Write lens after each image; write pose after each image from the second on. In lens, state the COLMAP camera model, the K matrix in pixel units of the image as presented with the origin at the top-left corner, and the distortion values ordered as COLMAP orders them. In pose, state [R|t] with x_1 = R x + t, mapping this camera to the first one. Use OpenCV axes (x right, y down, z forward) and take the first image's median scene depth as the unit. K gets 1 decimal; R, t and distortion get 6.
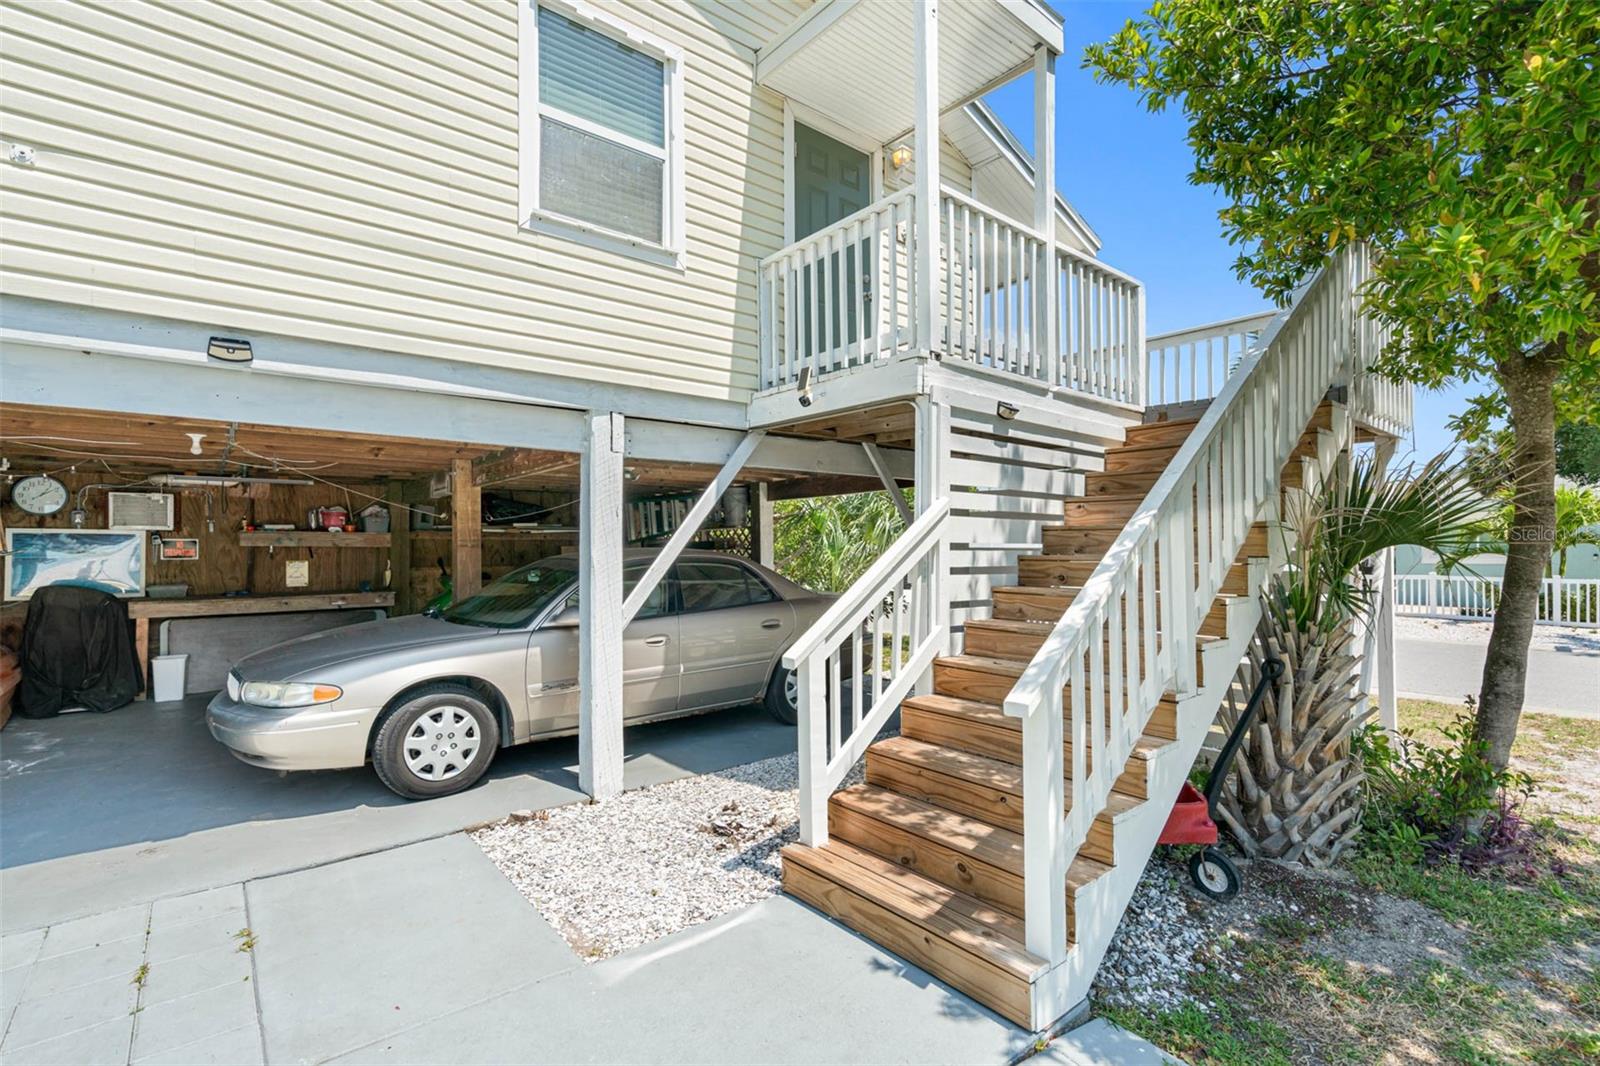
lens RADIAL K [[733.4, 0, 813.3], [0, 733.4, 549.4], [0, 0, 1]] dist [-0.006591, 0.002508]
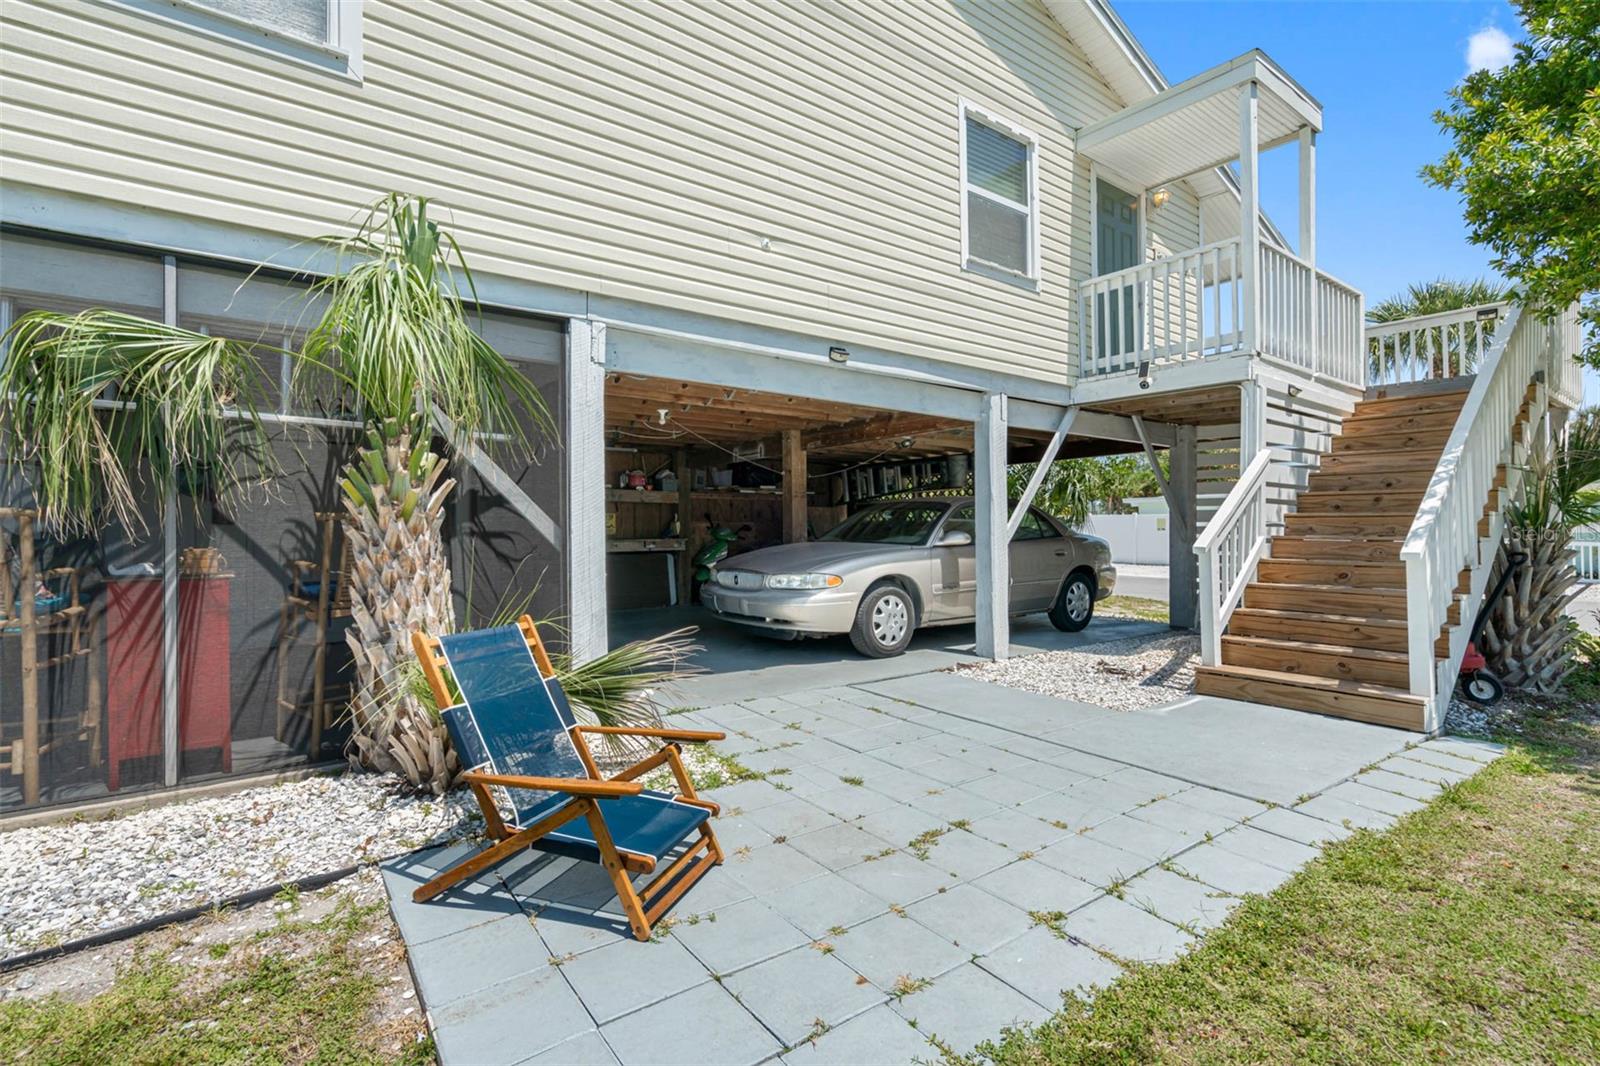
lens RADIAL K [[733.4, 0, 812.2], [0, 733.4, 529.3], [0, 0, 1]] dist [-0.006591, 0.002508]
pose [[0.998023, 0.005926, -0.062565, -0.567109], [-0.006068, 0.999979, -0.002070, 0.086532], [0.062551, 0.002445, 0.998039, -0.465758]]
